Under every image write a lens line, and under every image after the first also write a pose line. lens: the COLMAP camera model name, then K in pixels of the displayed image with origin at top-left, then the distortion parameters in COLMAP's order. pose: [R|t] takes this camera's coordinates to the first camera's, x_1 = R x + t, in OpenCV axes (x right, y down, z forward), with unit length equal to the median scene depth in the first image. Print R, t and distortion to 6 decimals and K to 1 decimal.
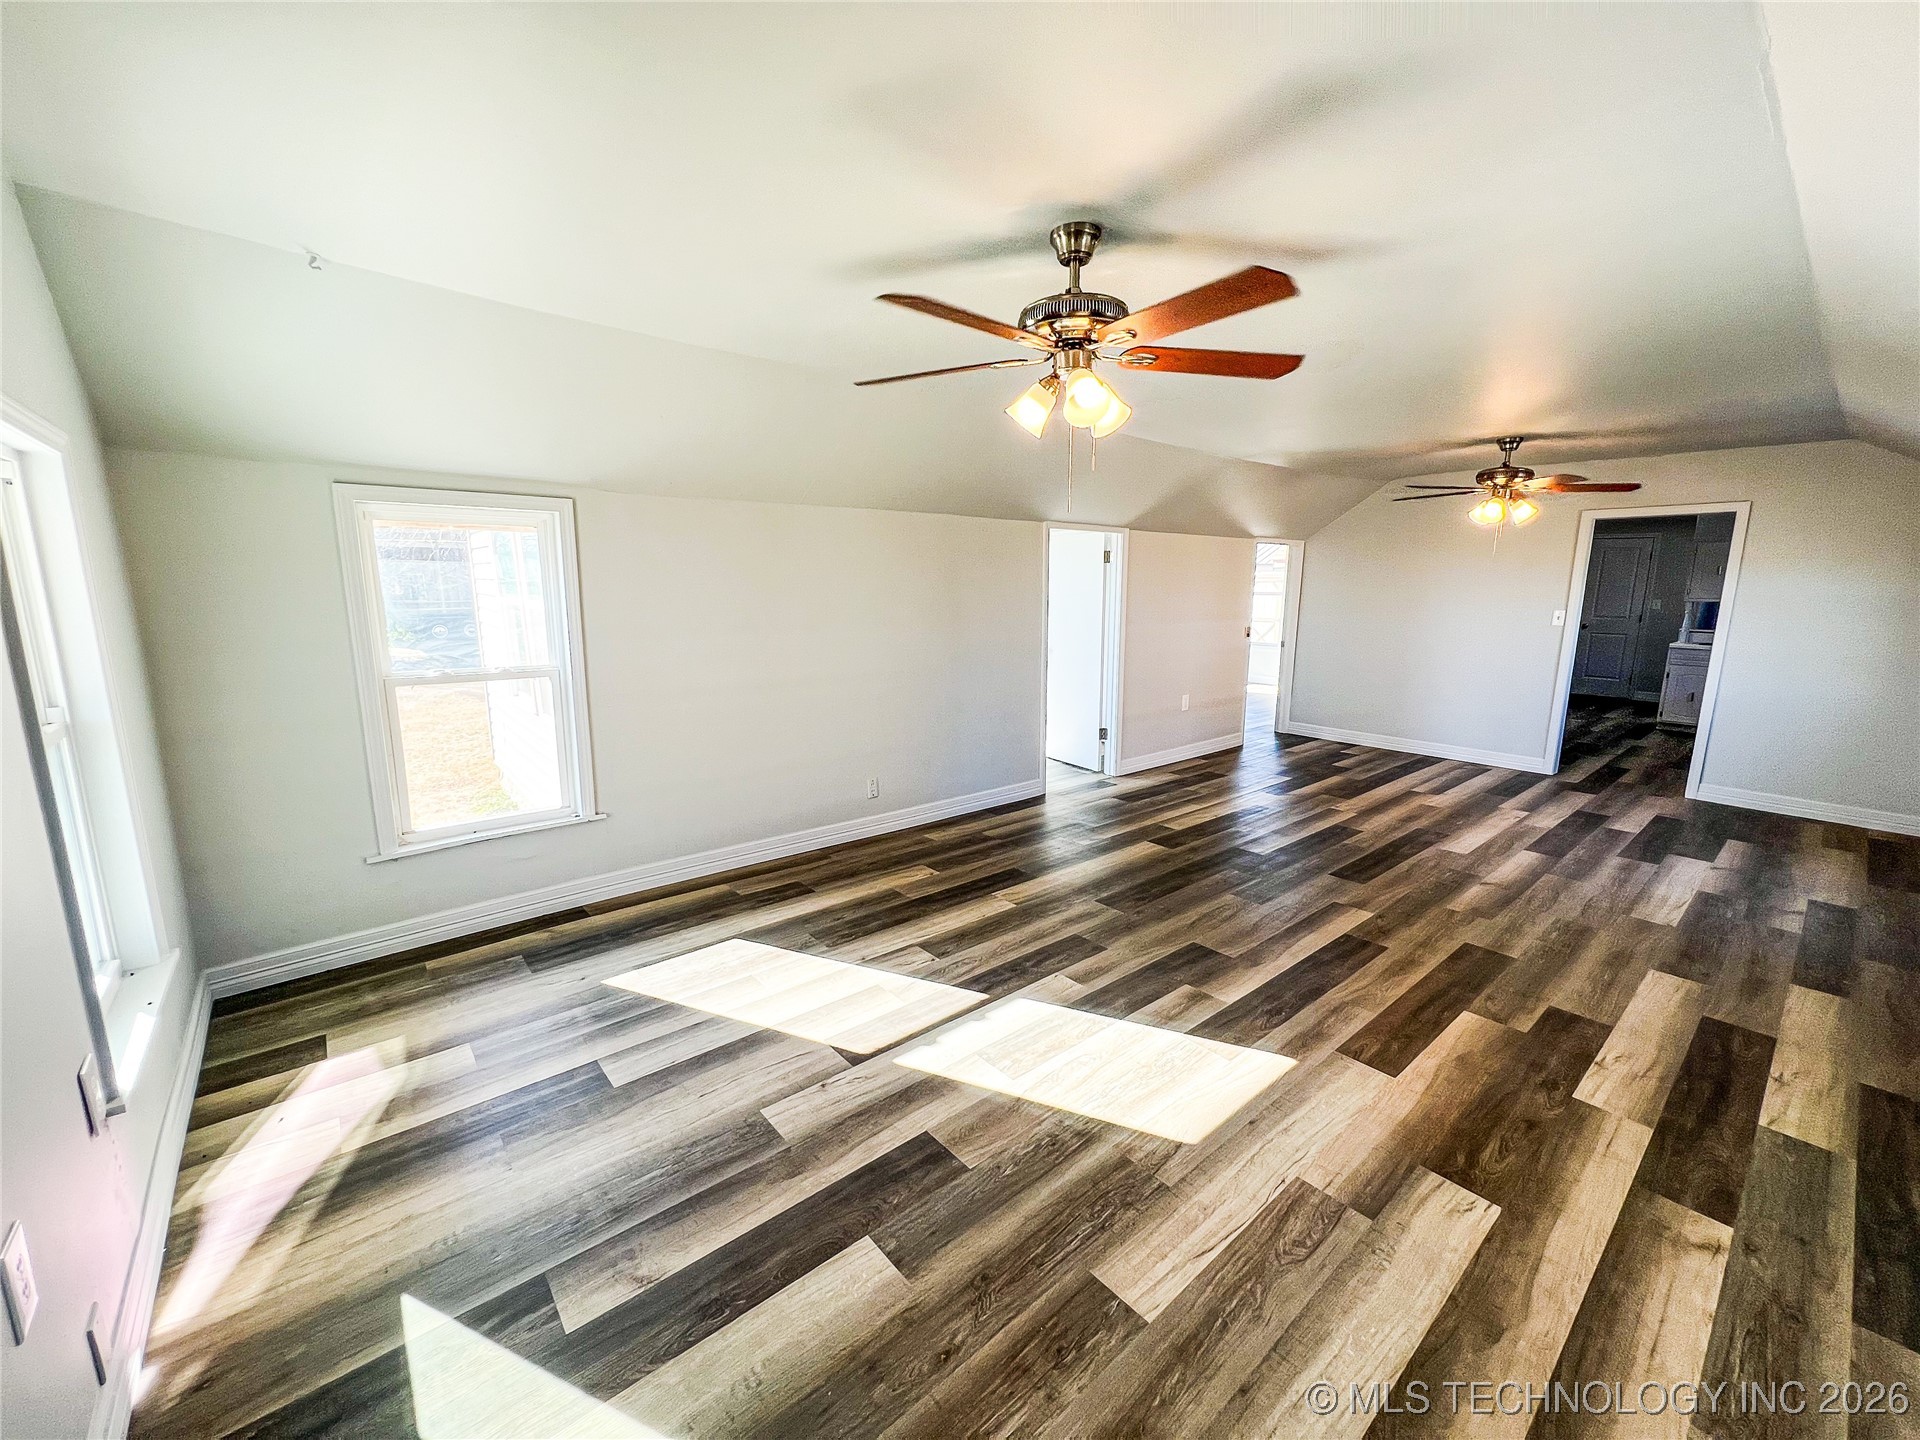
lens RADIAL K [[770.2, 0, 958.6], [0, 770.2, 722.9], [0, 0, 1]] dist [0.003626, 0.000311]
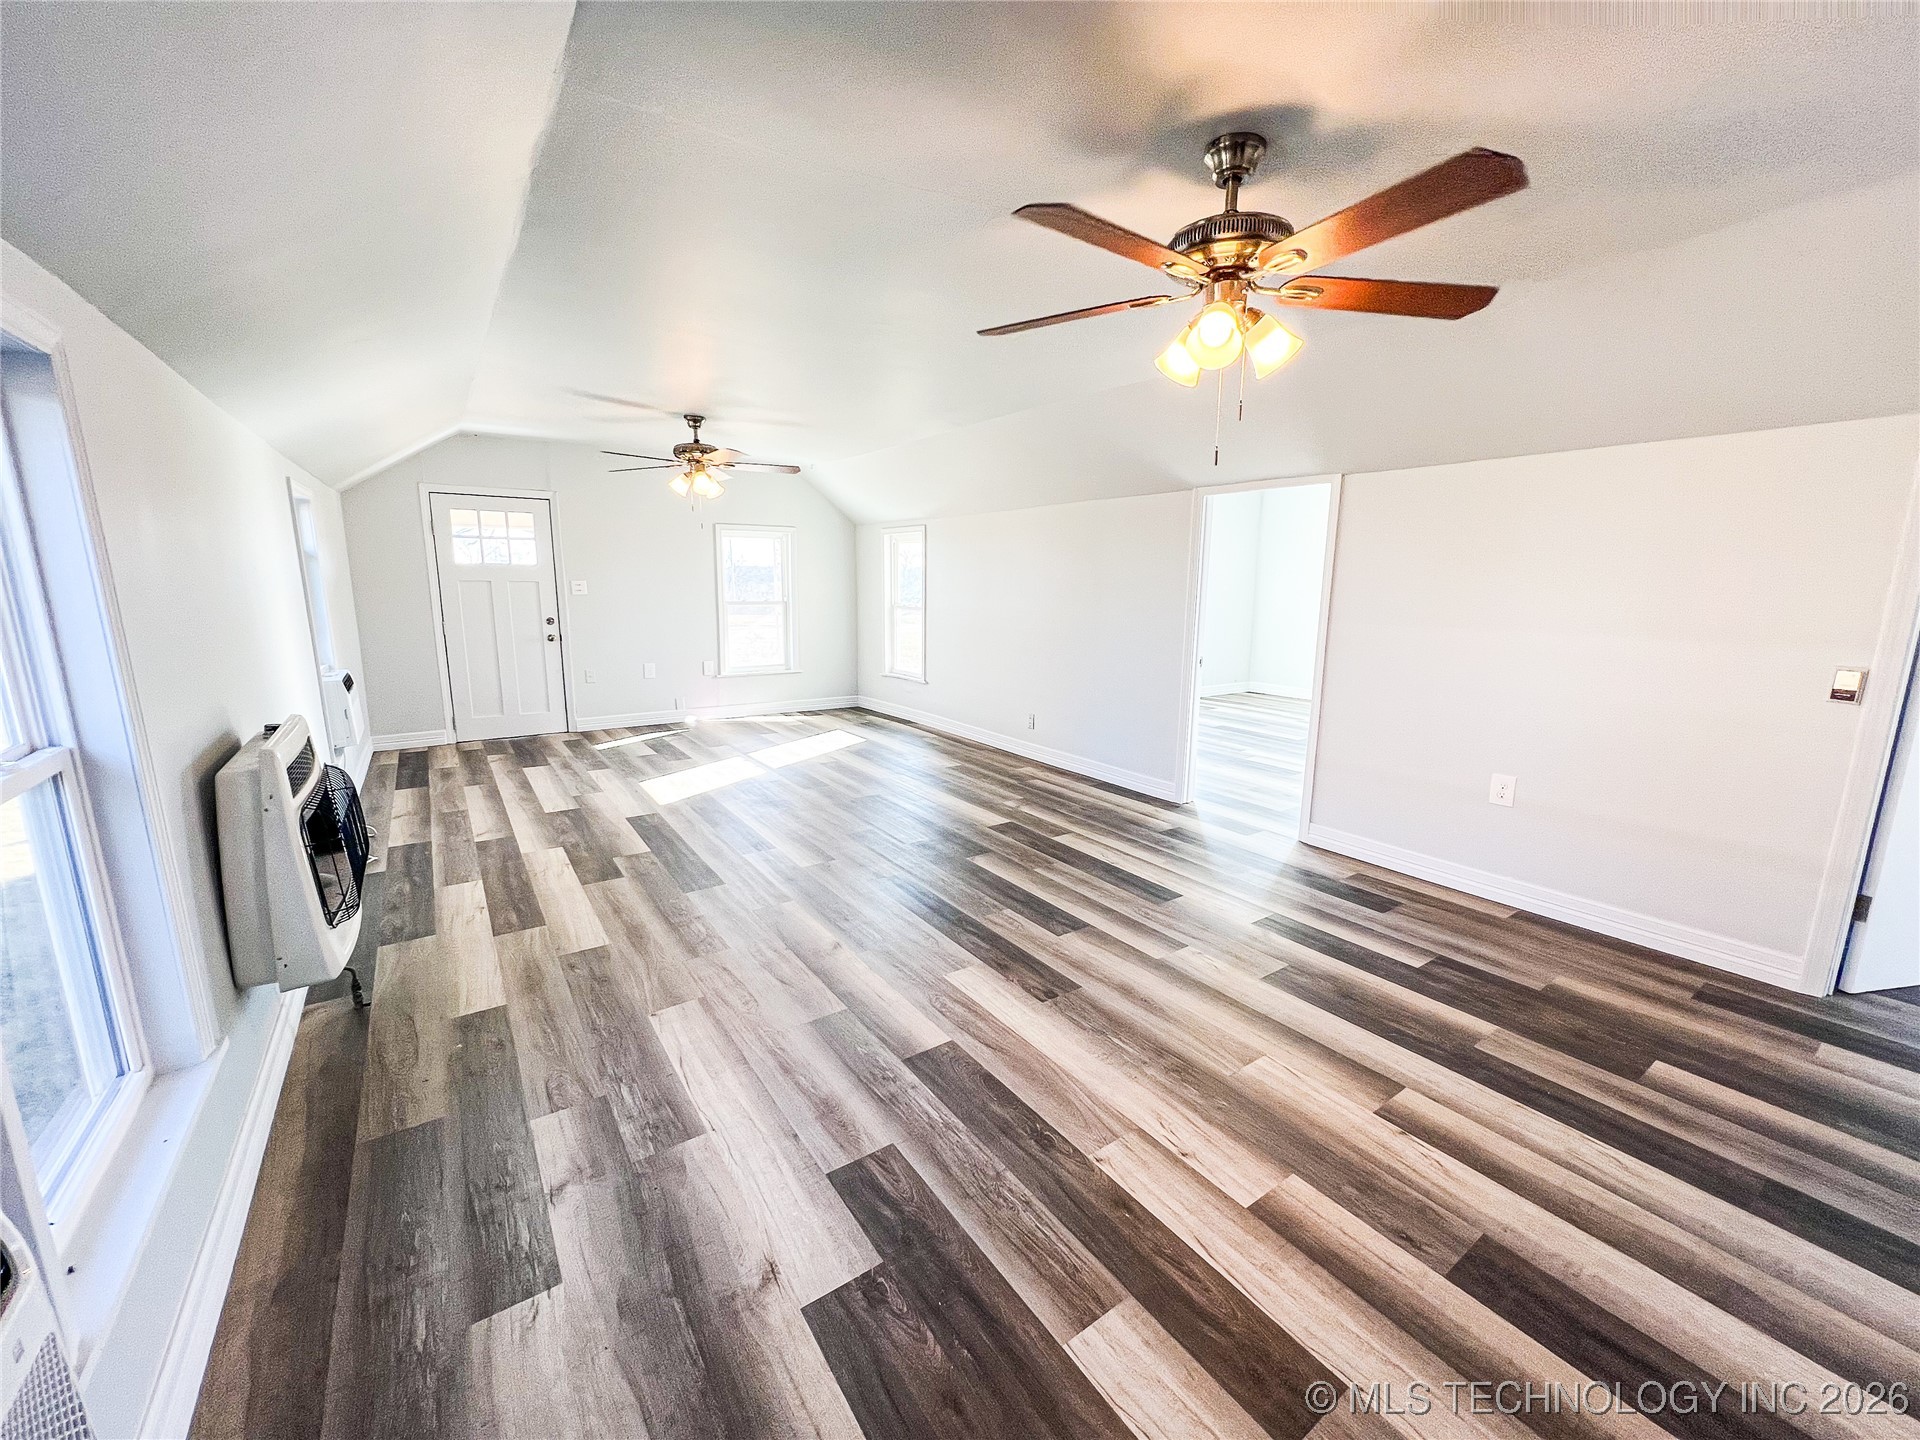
lens RADIAL K [[770.2, 0, 967.9], [0, 770.2, 726.7], [0, 0, 1]] dist [0.003626, 0.000311]
pose [[-0.097784, 0.183000, -0.978238, 1.608367], [-0.184793, 0.962516, 0.198531, -0.199913], [0.977901, 0.200185, -0.060301, 1.328440]]
